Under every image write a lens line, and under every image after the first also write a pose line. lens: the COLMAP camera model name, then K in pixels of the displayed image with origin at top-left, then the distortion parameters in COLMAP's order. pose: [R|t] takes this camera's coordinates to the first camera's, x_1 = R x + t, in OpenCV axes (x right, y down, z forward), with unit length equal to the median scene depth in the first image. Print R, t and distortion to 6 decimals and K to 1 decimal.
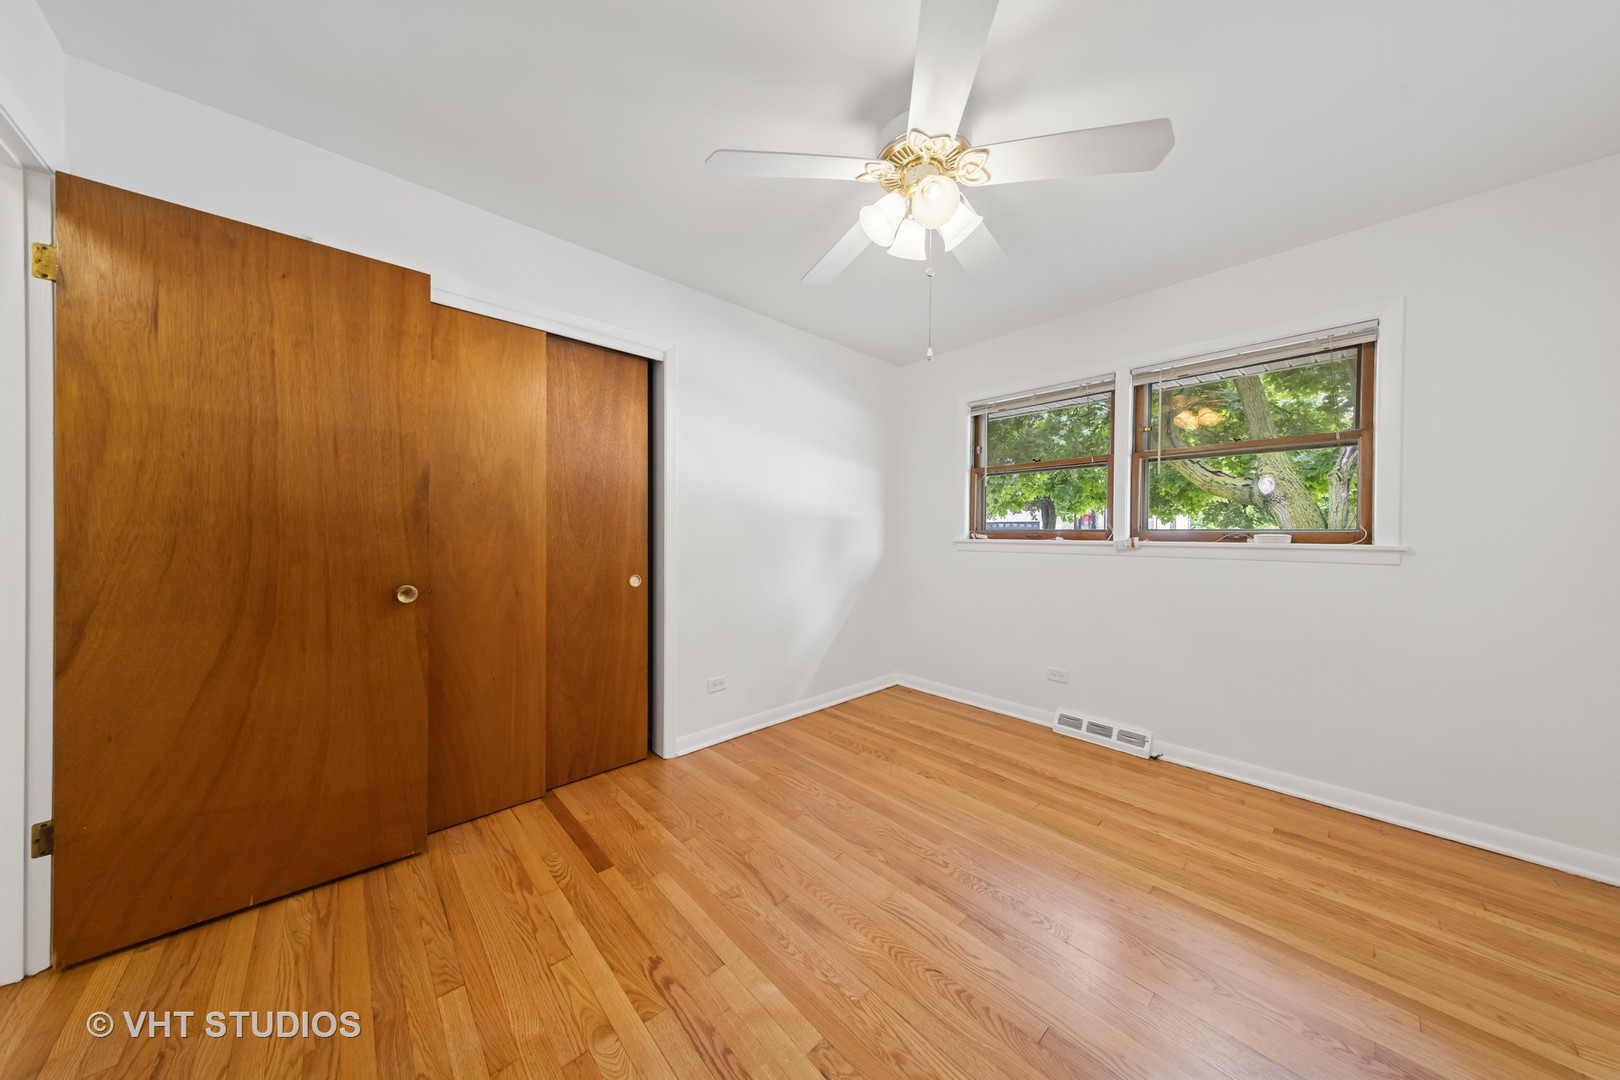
lens RADIAL K [[524.3, 0, 811.0], [0, 524.3, 533.5], [0, 0, 1]] dist [0.011134, -0.000127]
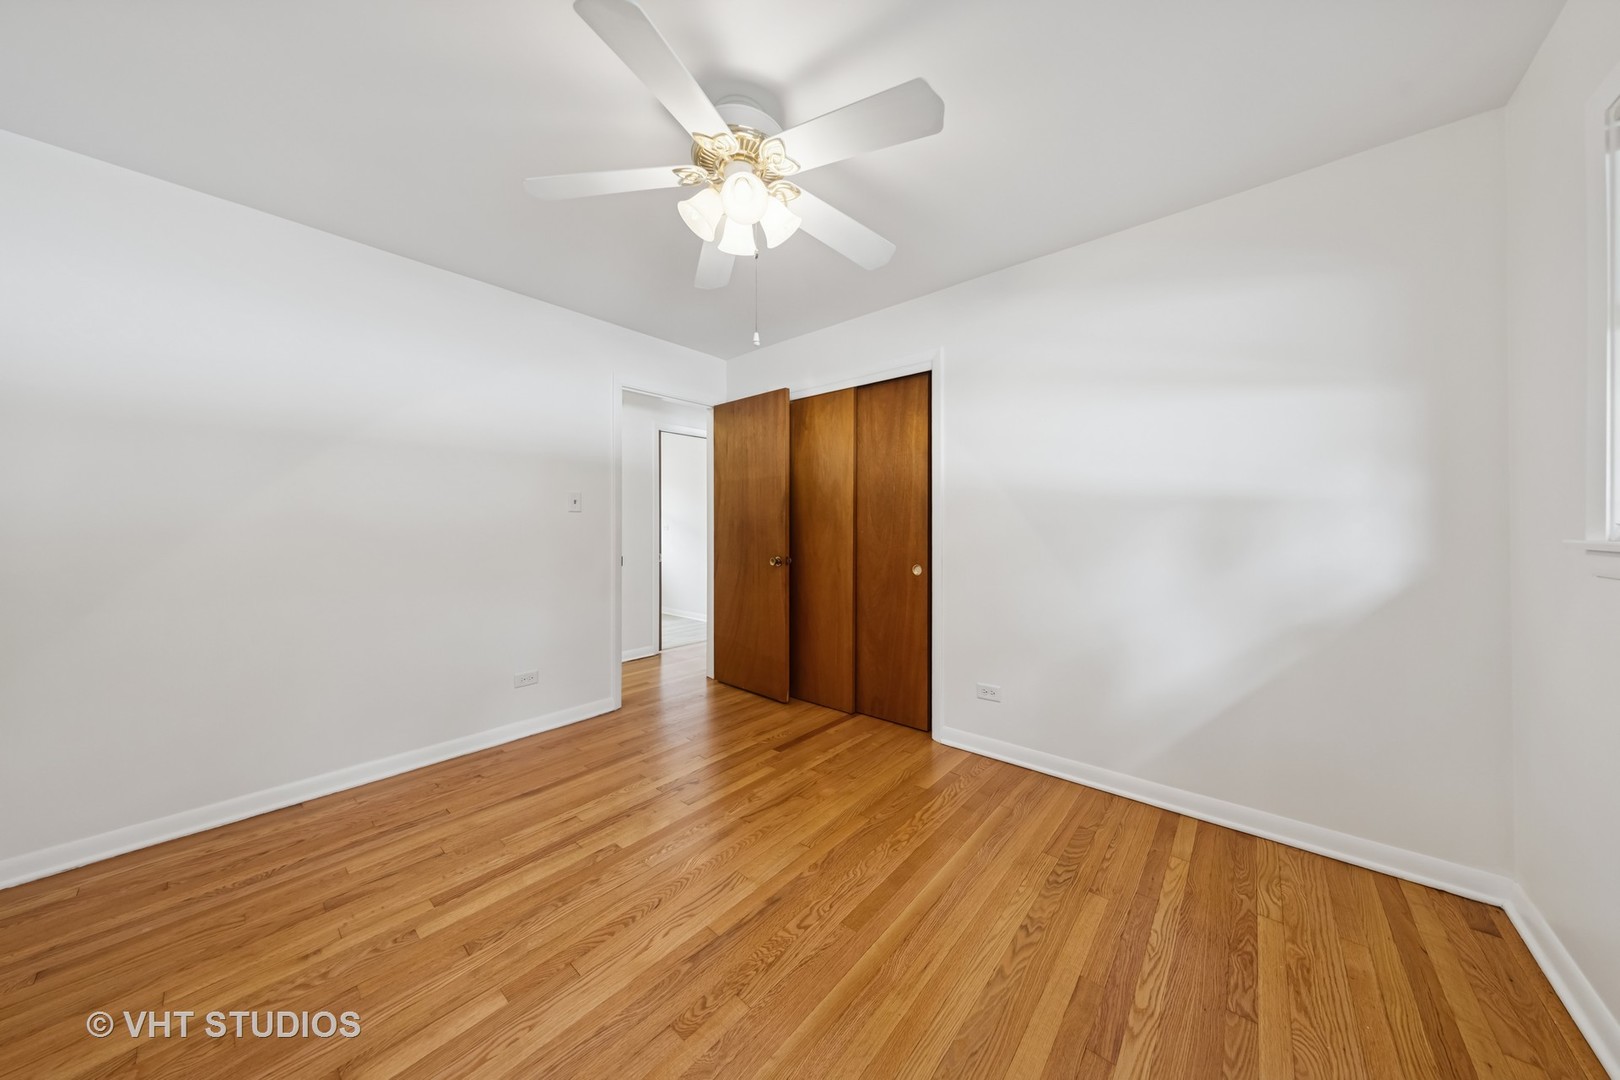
lens RADIAL K [[514.3, 0, 814.9], [0, 514.3, 528.5], [0, 0, 1]] dist [0.007975, -0.000317]
pose [[0.103545, -0.003429, -0.994619, 0.945118], [-0.001048, 0.999993, -0.003557, 0.003465], [0.994624, 0.001411, 0.103540, 0.824939]]
